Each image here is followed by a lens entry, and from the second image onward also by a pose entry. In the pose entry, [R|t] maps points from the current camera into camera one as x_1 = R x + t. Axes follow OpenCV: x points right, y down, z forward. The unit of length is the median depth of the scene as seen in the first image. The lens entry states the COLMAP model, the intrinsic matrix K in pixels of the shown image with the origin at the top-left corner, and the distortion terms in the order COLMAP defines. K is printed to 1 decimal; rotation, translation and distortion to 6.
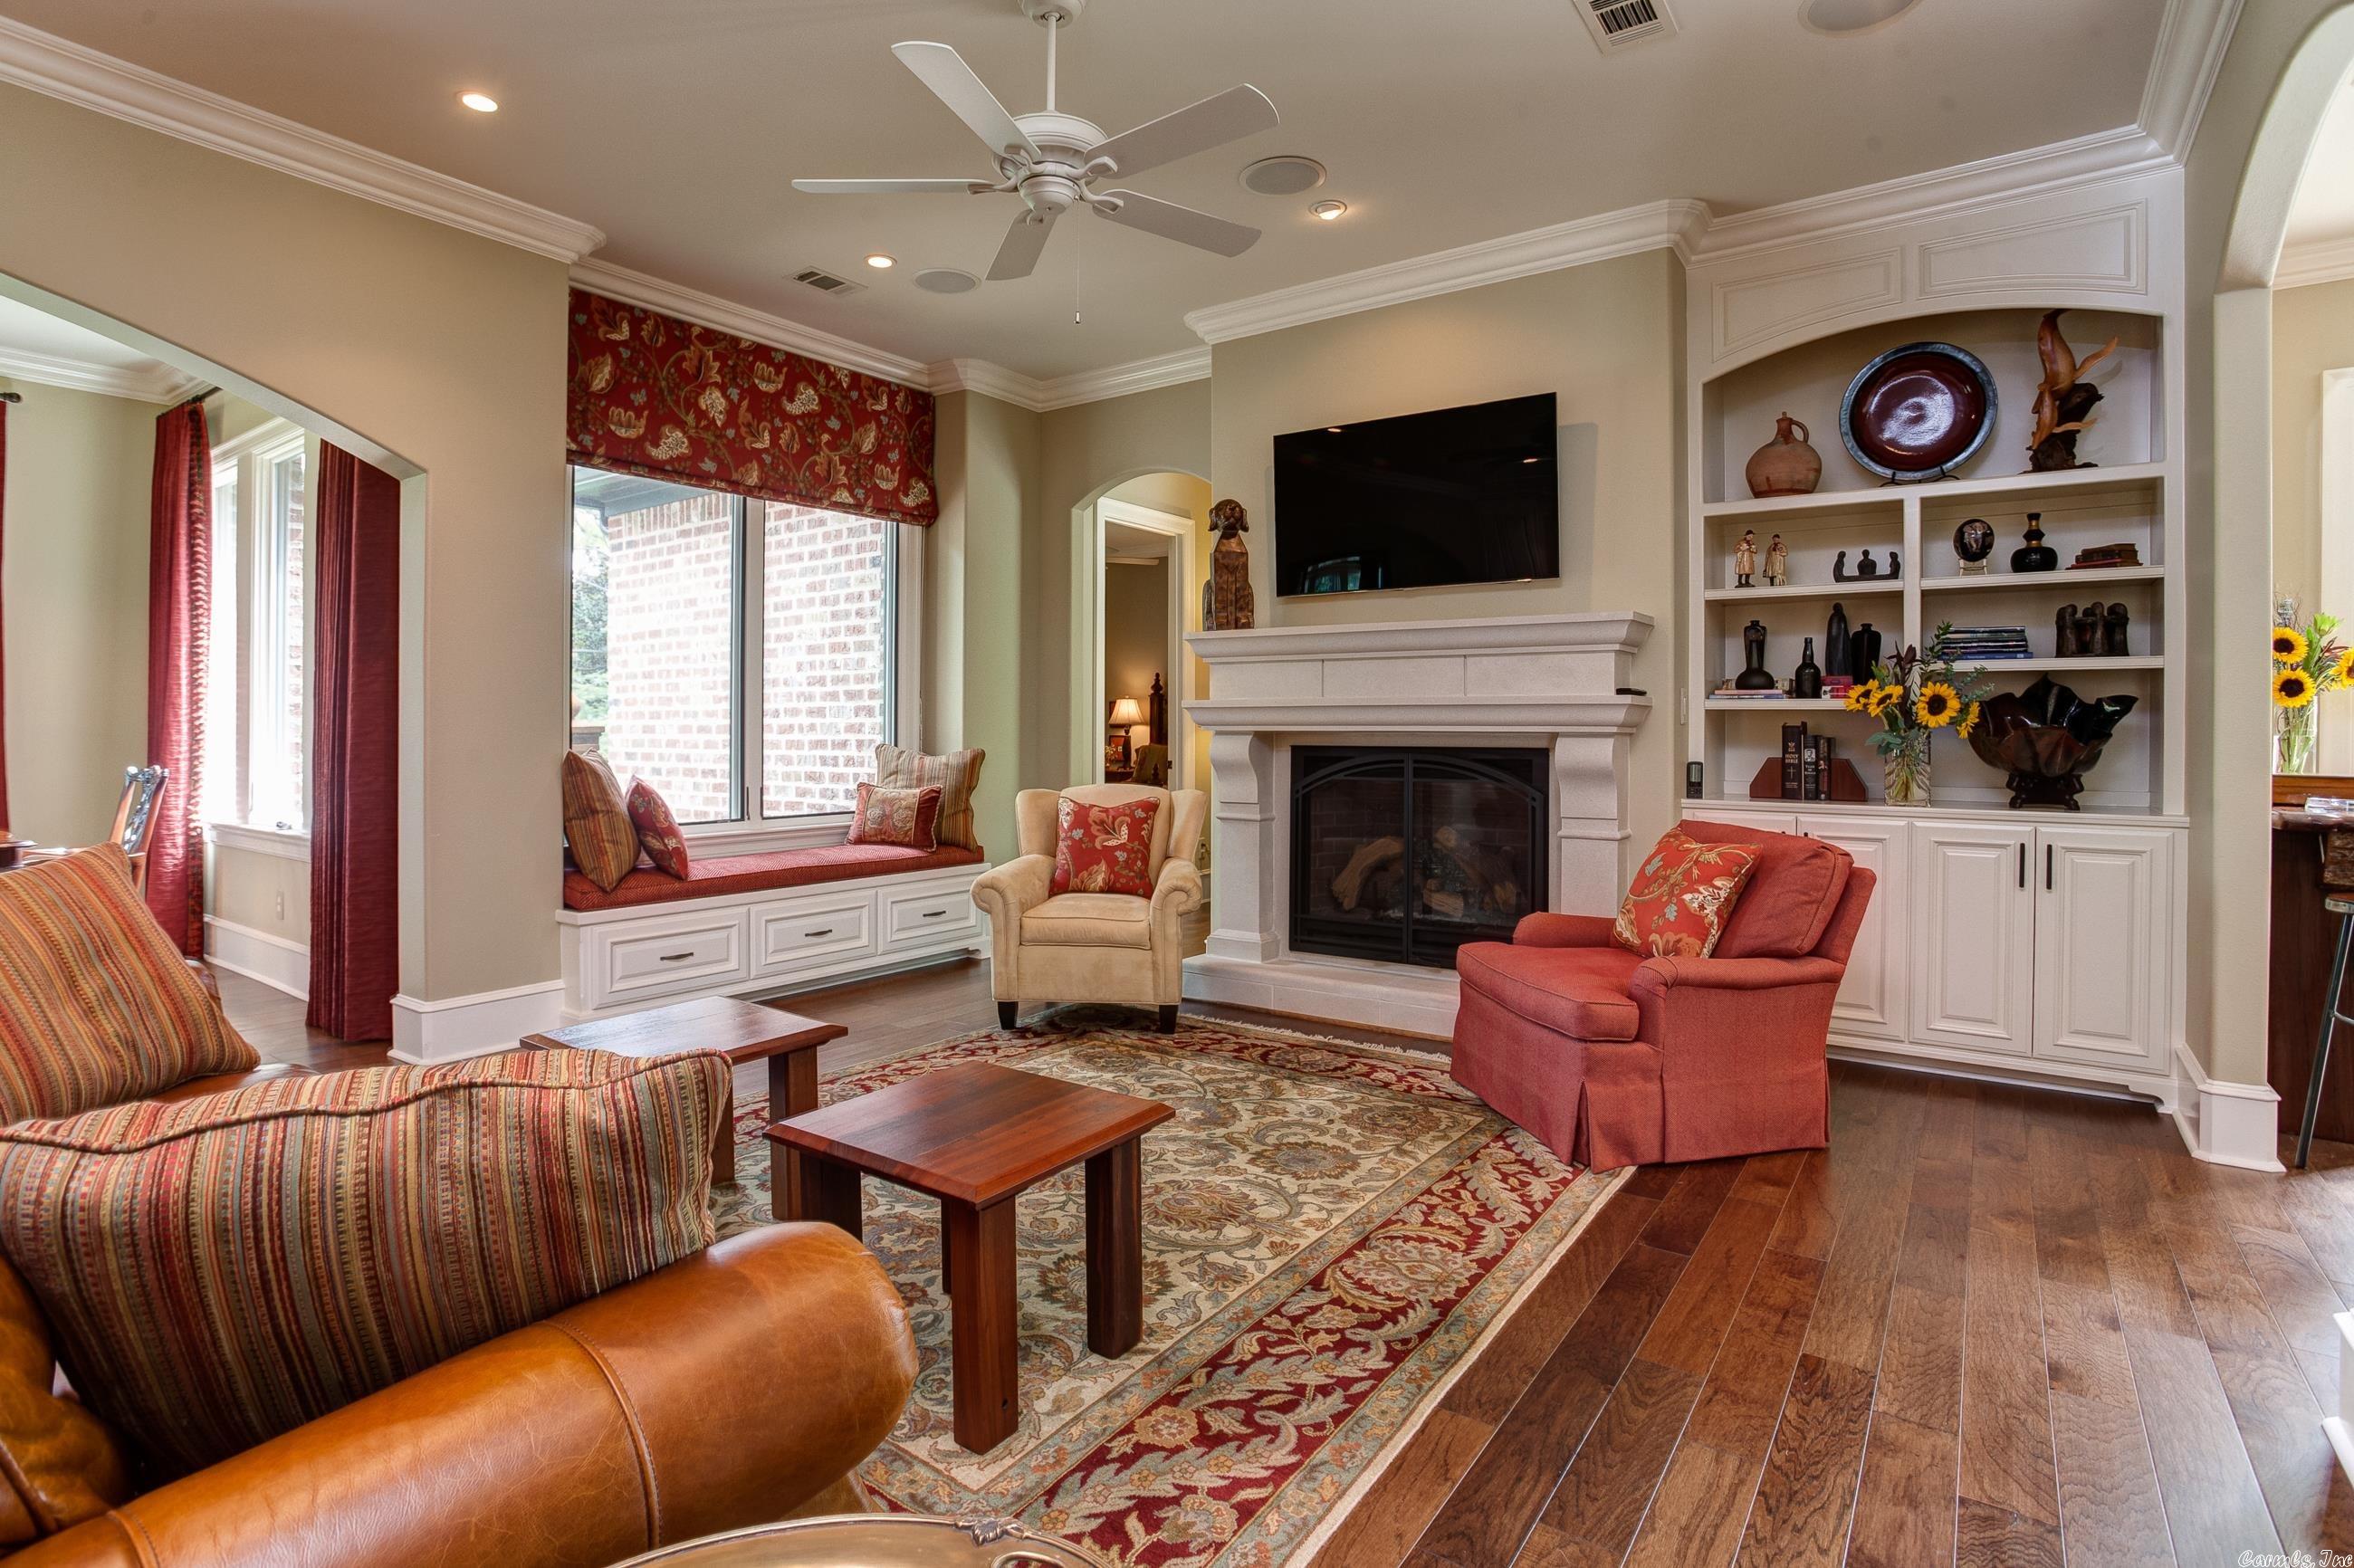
lens RADIAL K [[1164.0, 0, 1178.4], [0, 1164.0, 750.6], [0, 0, 1]] dist [-0.082992, 0.032916]
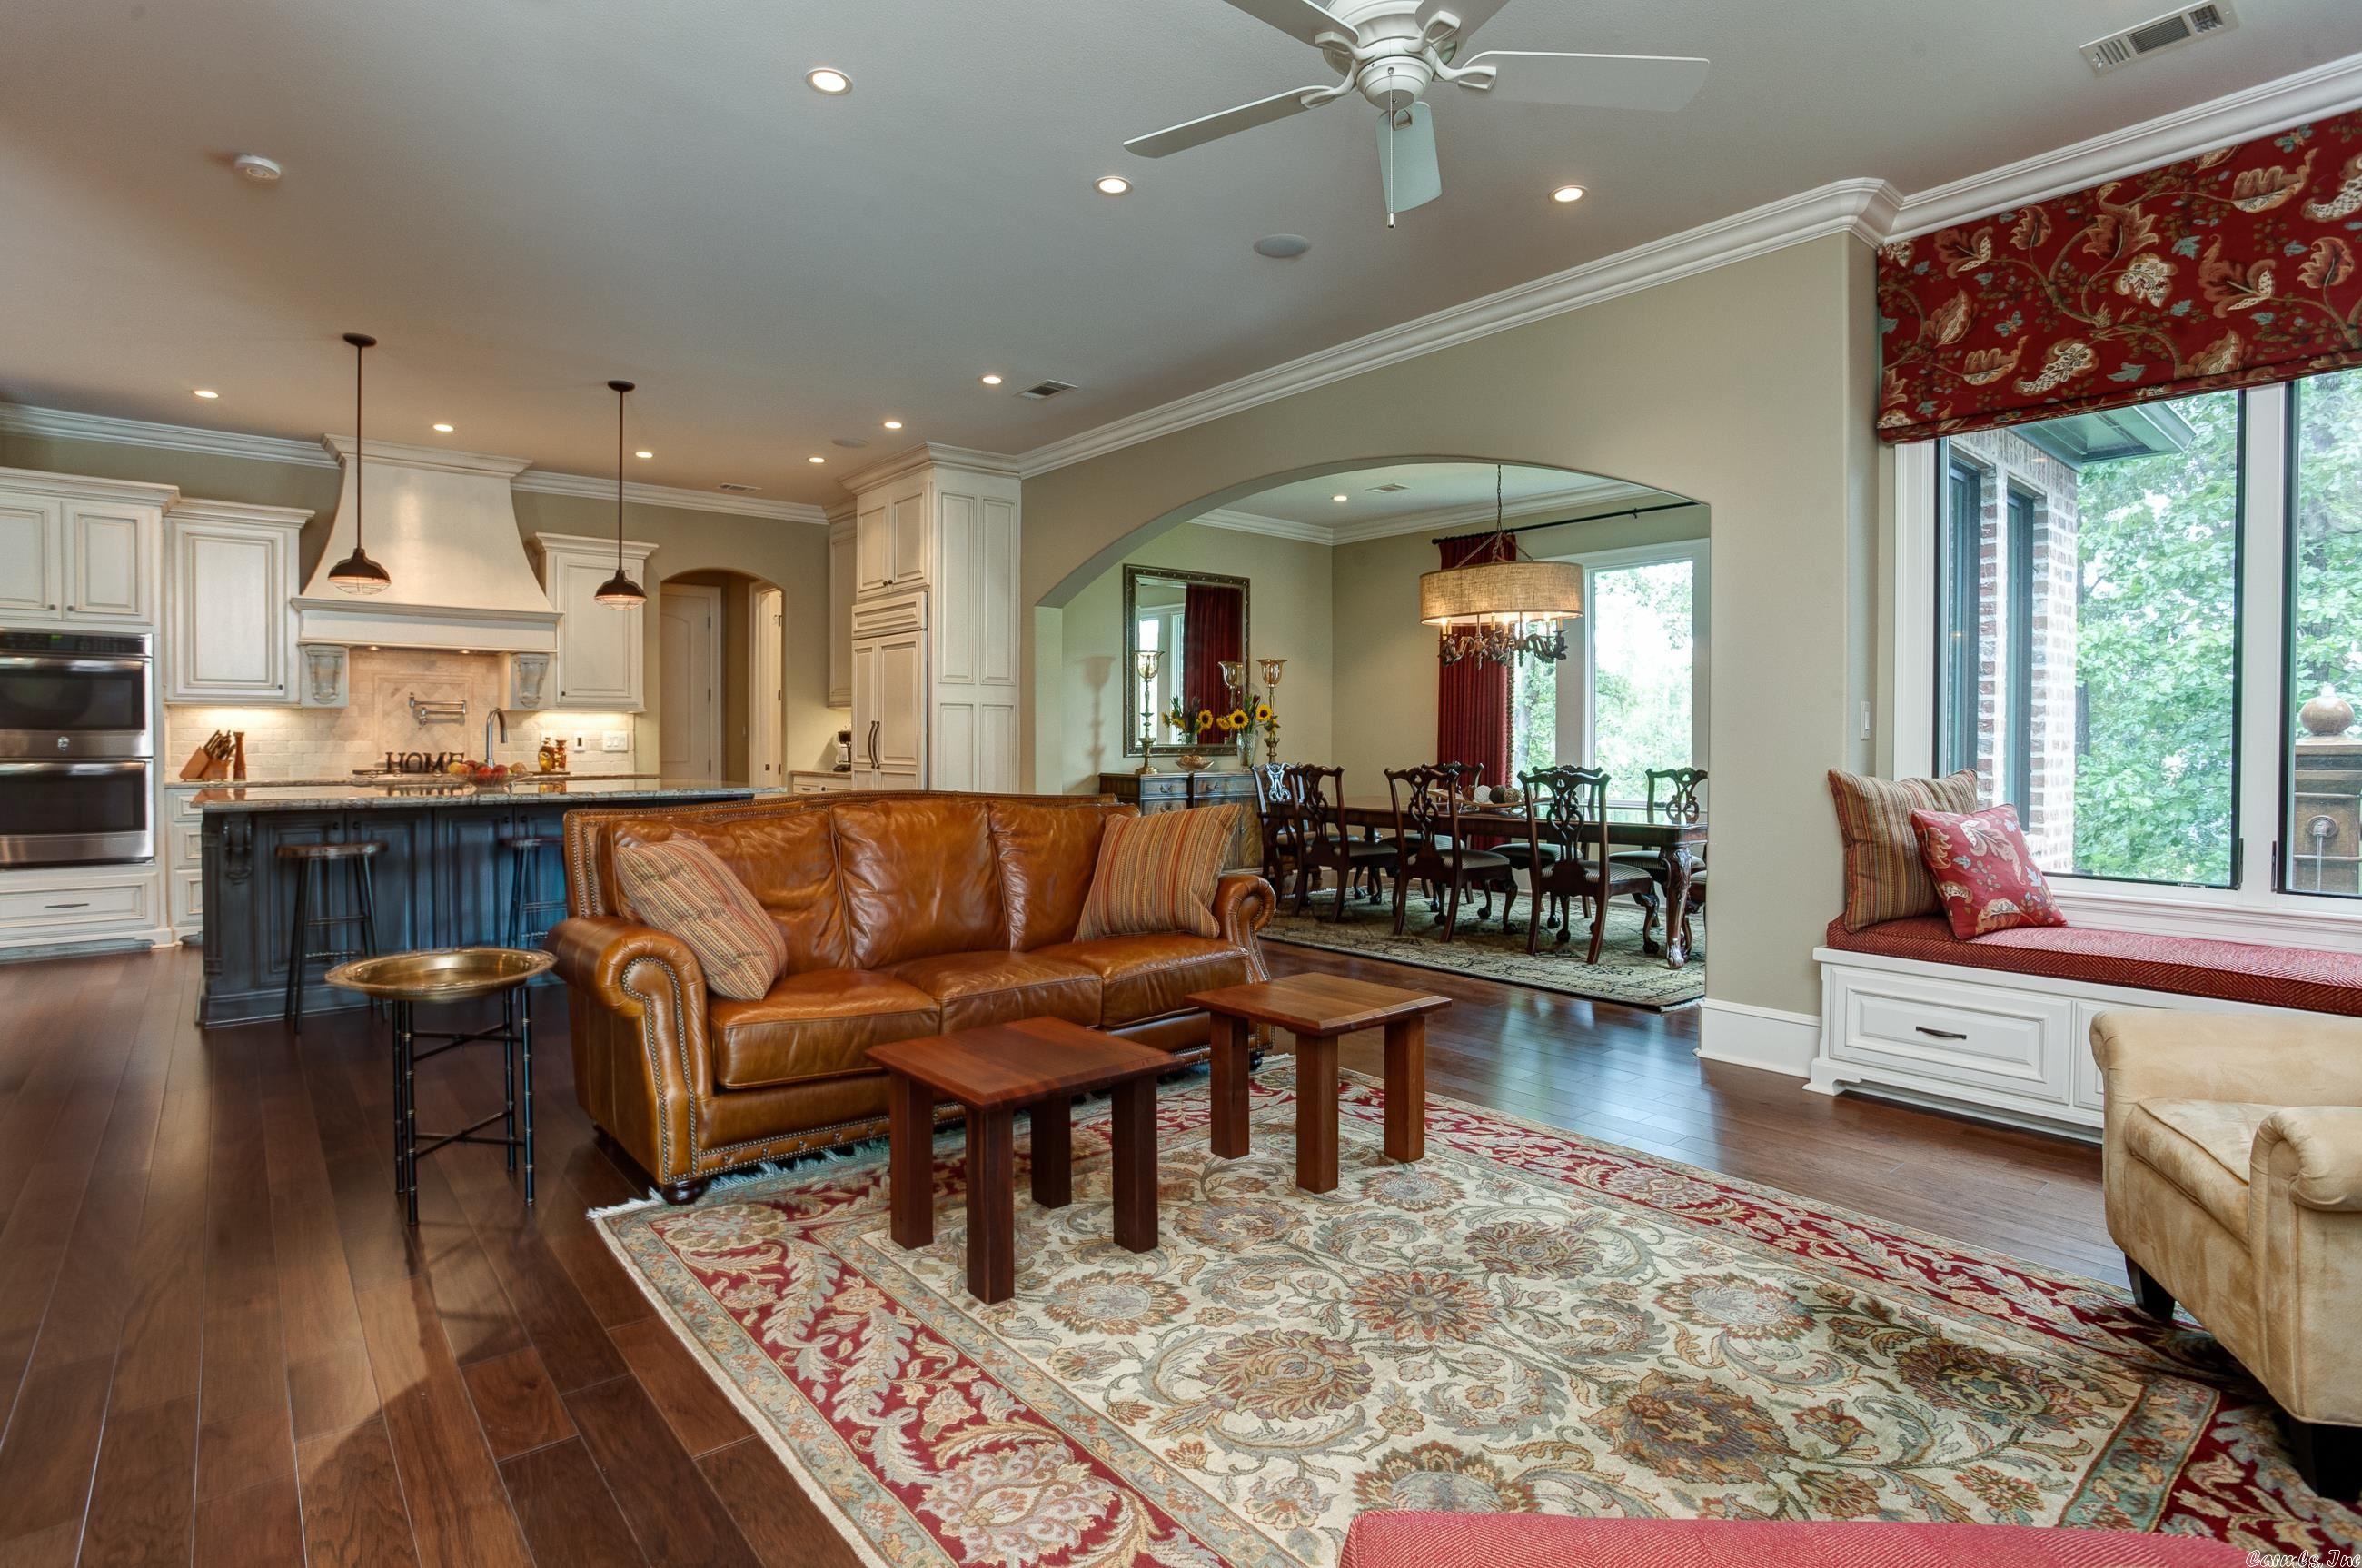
lens RADIAL K [[1177.1, 0, 1167.6], [0, 1177.1, 768.8], [0, 0, 1]] dist [-0.068414, 0.029522]
pose [[-0.257635, 0.022197, -0.965987, 0.516131], [-0.020524, 0.999385, 0.028438, -0.016579], [0.966024, 0.027153, -0.257021, 0.752643]]
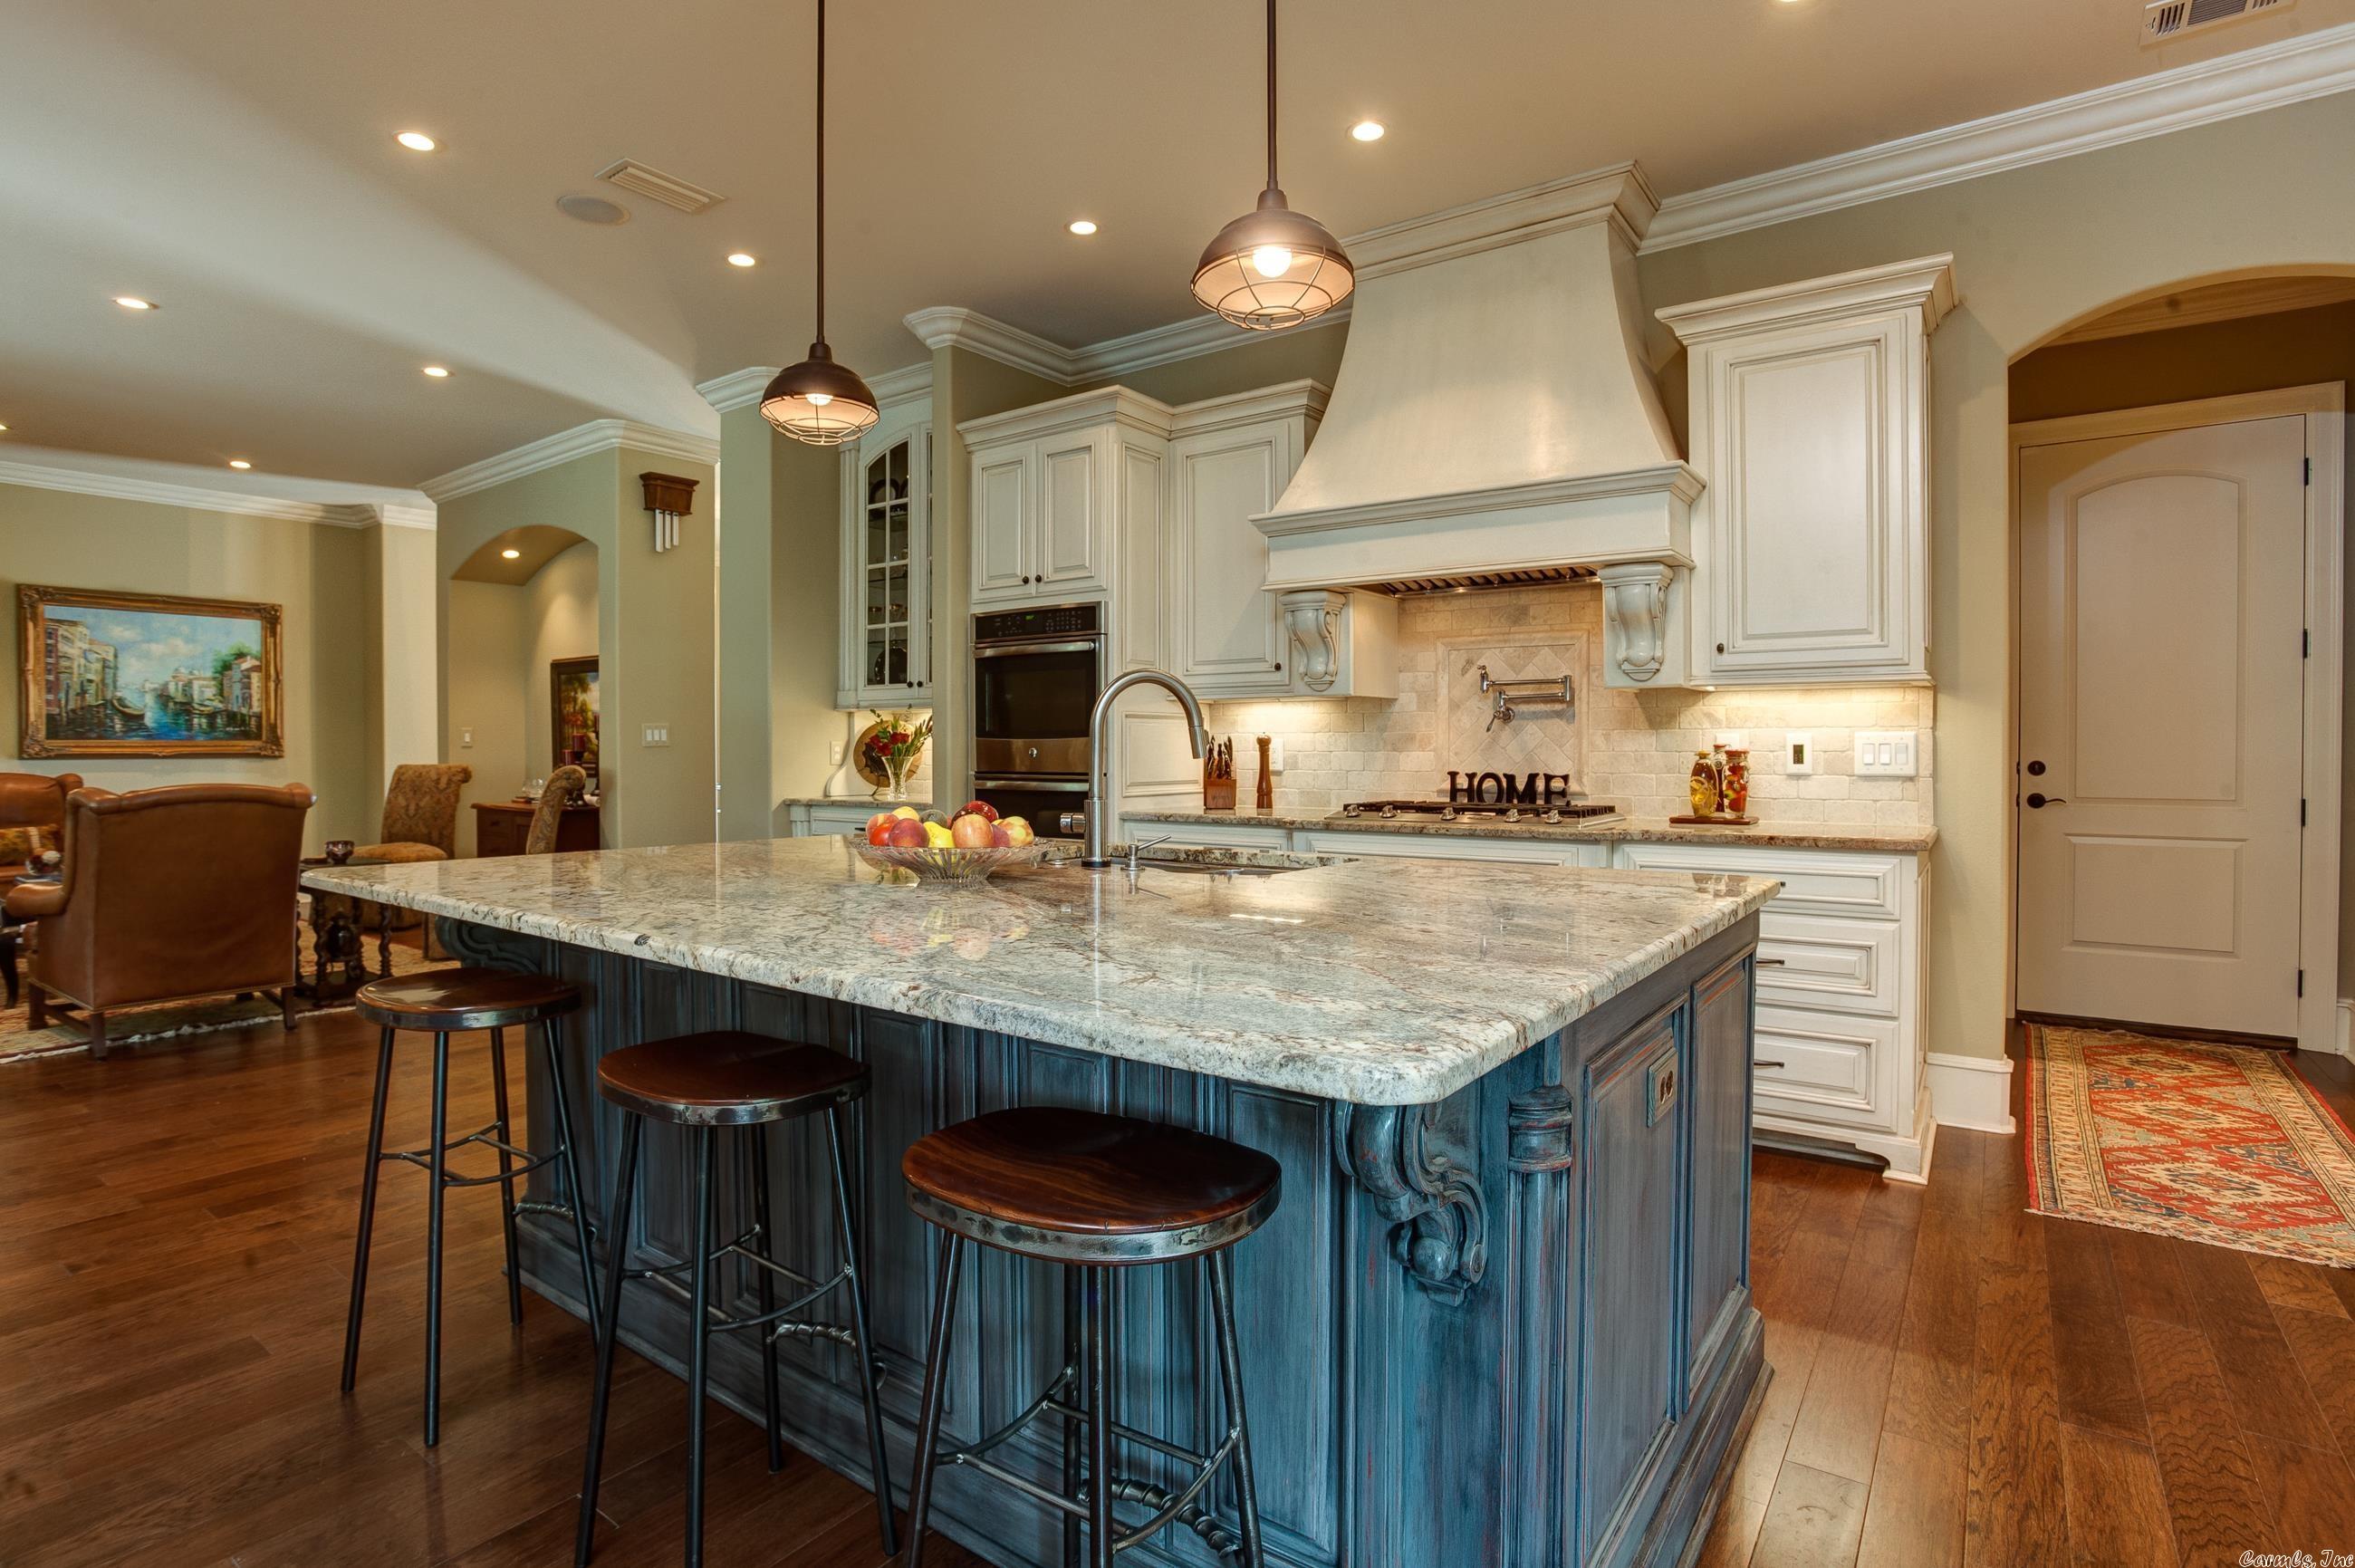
lens RADIAL K [[1123.6, 0, 1218.2], [0, 1123.6, 763.7], [0, 0, 1]] dist [-0.061608, 0.000500]
pose [[-0.999796, 0.000723, -0.020190, -0.715605], [0.000007, 0.999371, 0.035453, -0.008762], [0.020203, 0.035446, -0.999167, 0.100401]]
